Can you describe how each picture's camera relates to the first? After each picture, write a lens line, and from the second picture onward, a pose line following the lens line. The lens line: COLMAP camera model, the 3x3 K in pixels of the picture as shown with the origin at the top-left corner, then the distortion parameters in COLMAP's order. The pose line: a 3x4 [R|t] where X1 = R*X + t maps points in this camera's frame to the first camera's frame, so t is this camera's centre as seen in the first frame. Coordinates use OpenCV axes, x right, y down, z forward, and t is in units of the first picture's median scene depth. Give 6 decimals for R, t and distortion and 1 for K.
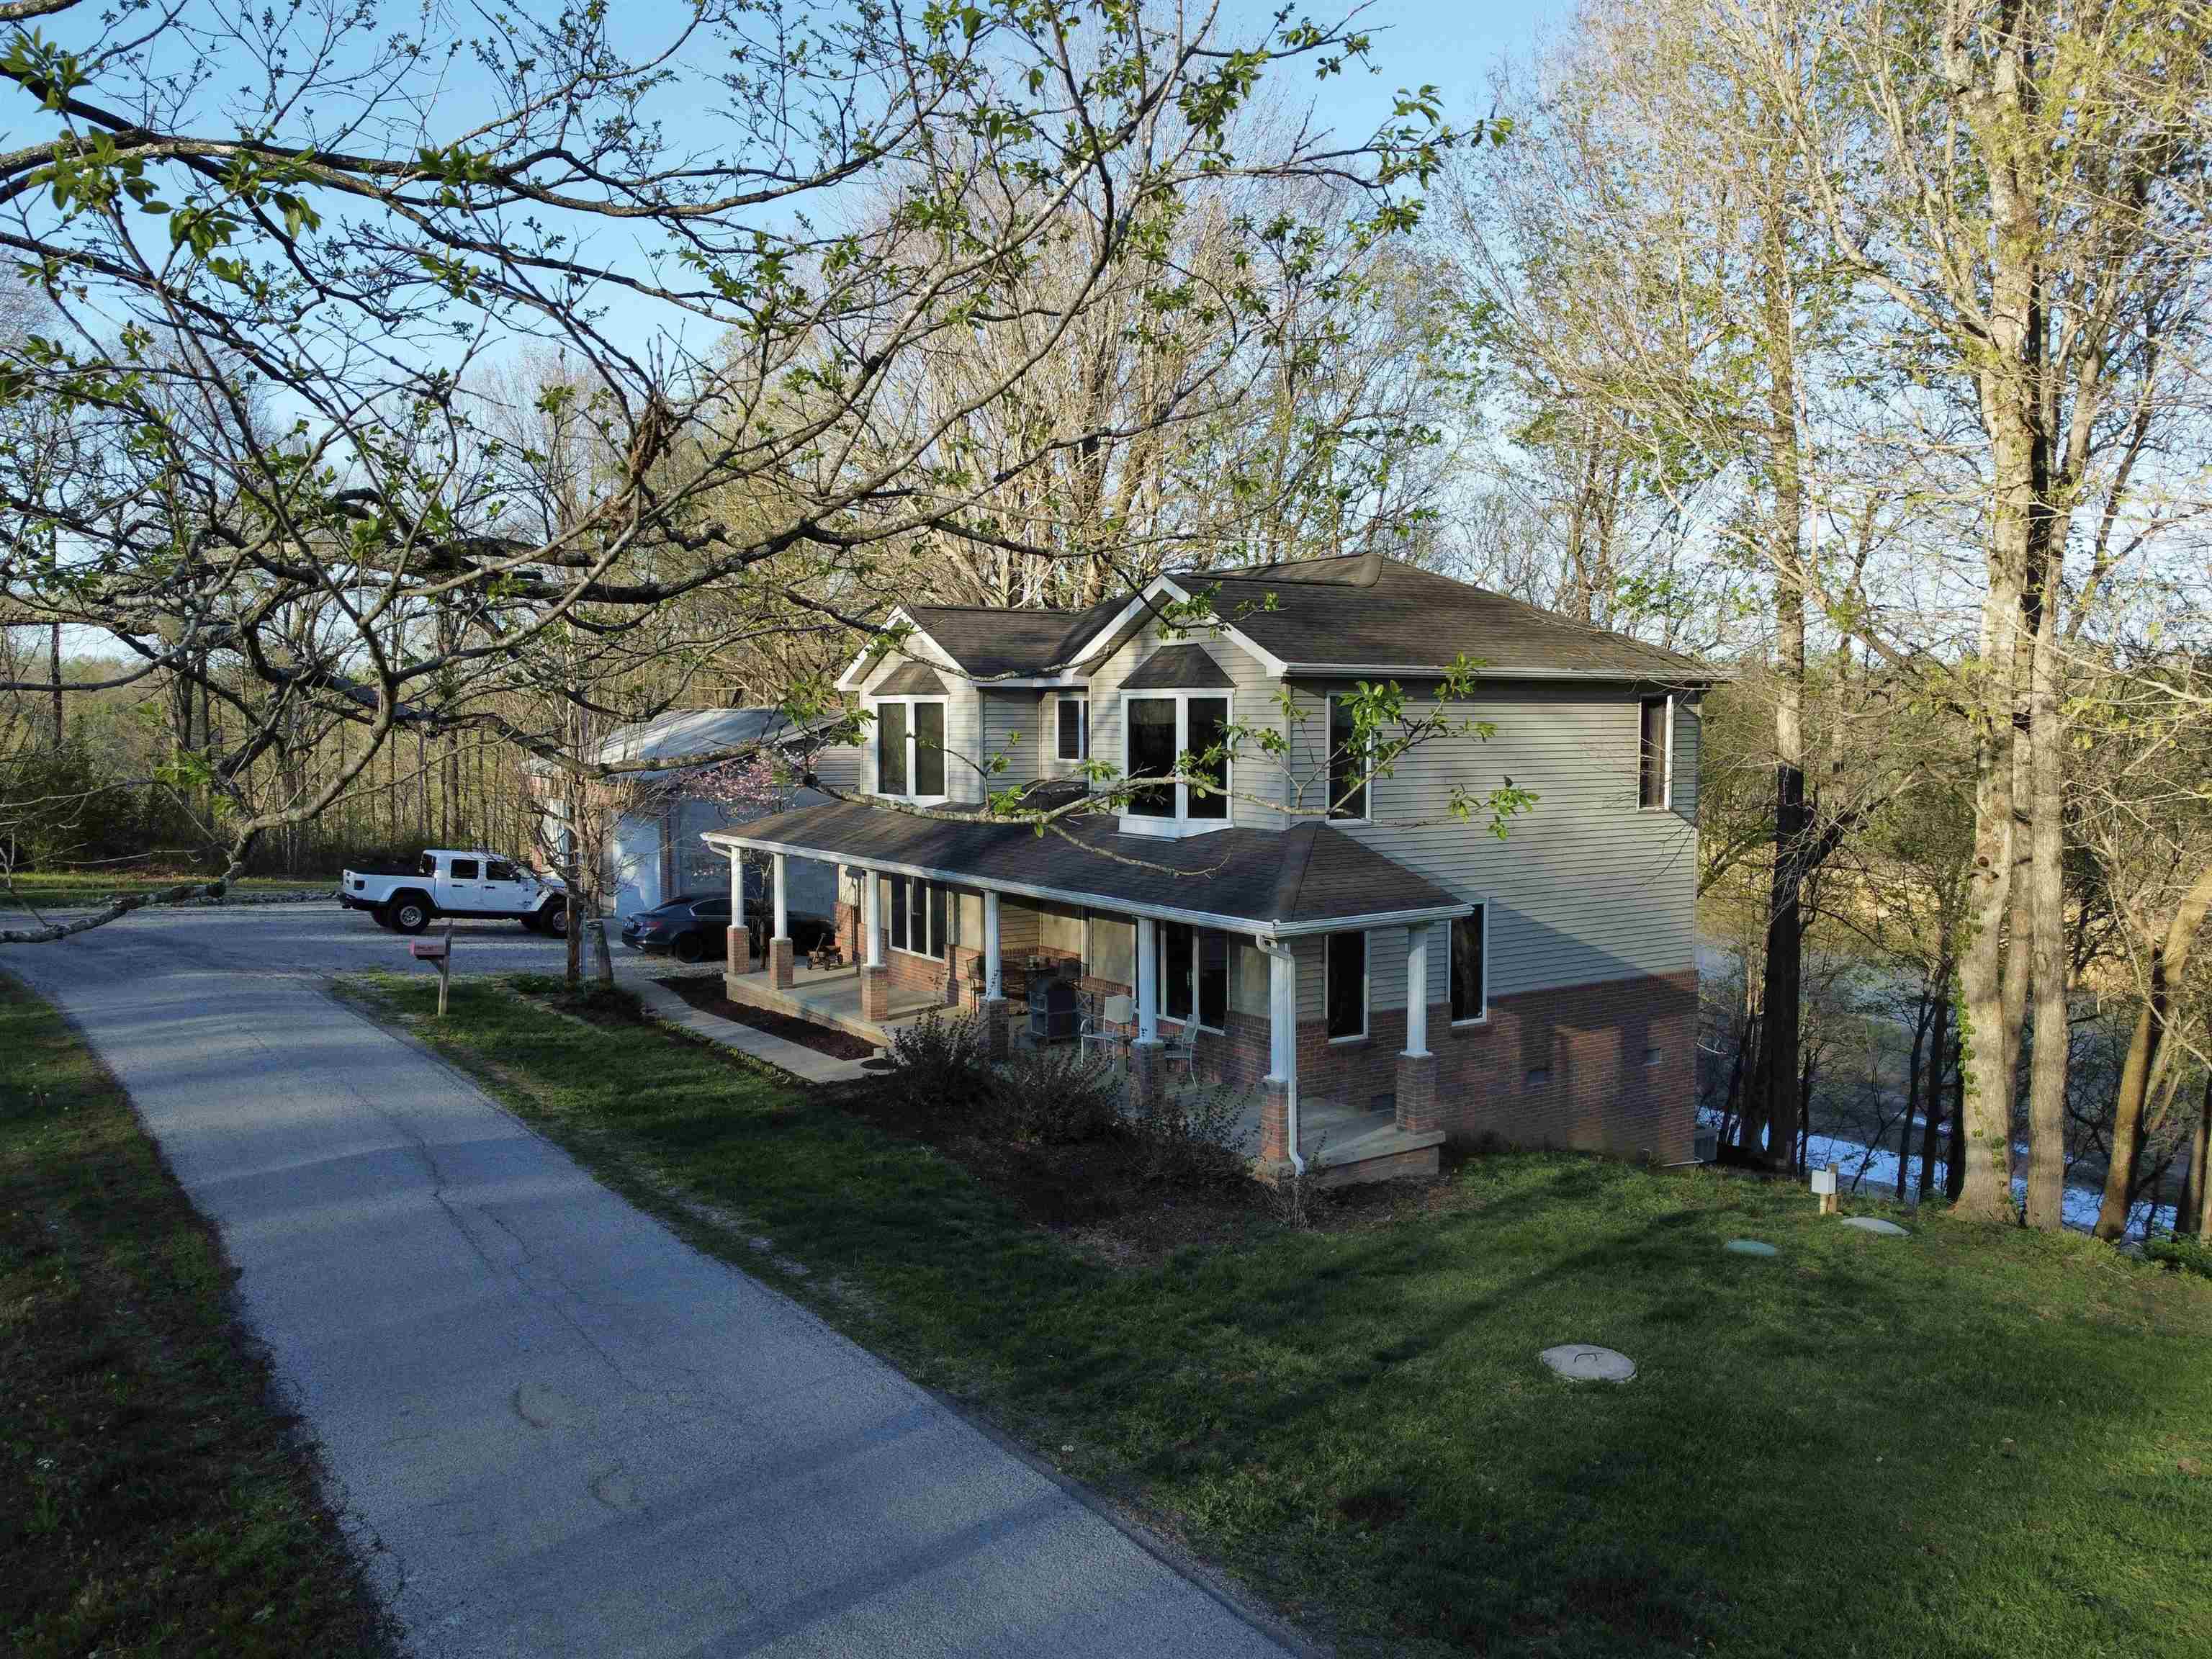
lens RADIAL K [[1665.9, 0, 1106.0], [0, 1665.9, 829.5], [0, 0, 1]] dist [0.000121, -0.009402]
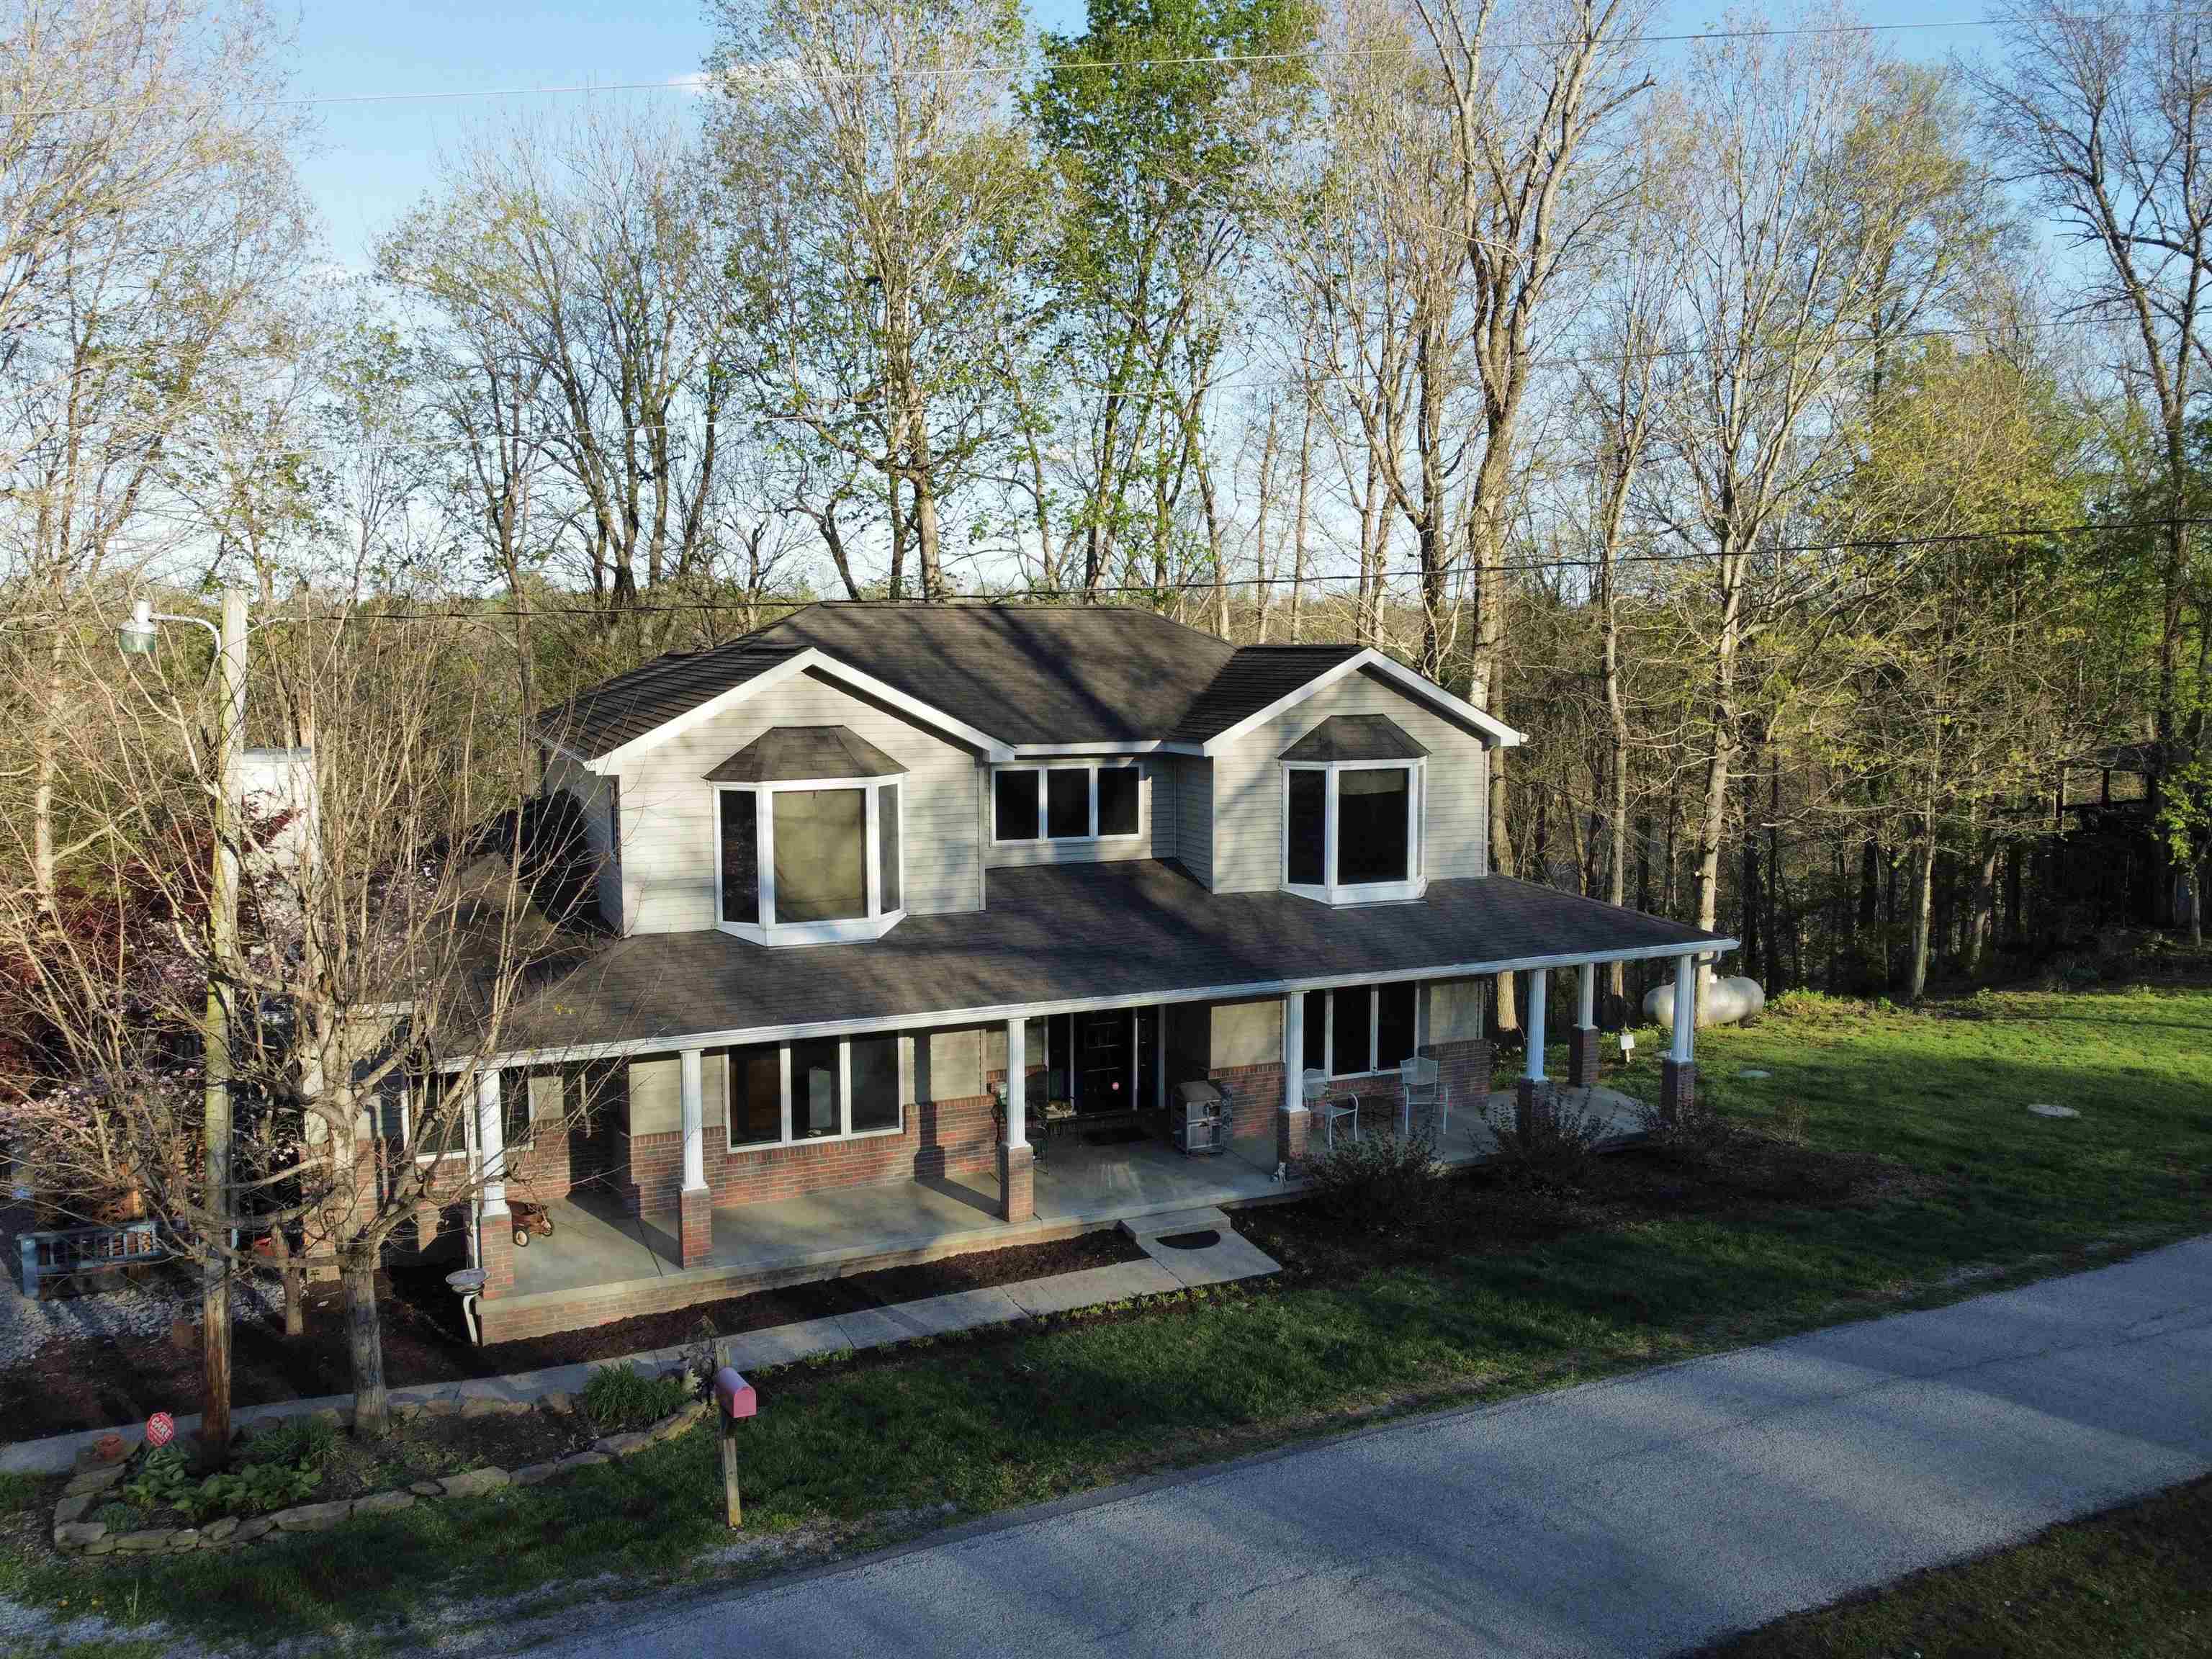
lens RADIAL K [[1665.9, 0, 1106.0], [0, 1665.9, 829.5], [0, 0, 1]] dist [0.000121, -0.009402]
pose [[0.202559, -0.107126, 0.973393, -1.090778], [0.071097, 0.992984, 0.094487, -0.163776], [-0.976686, 0.050066, 0.208755, 1.028747]]
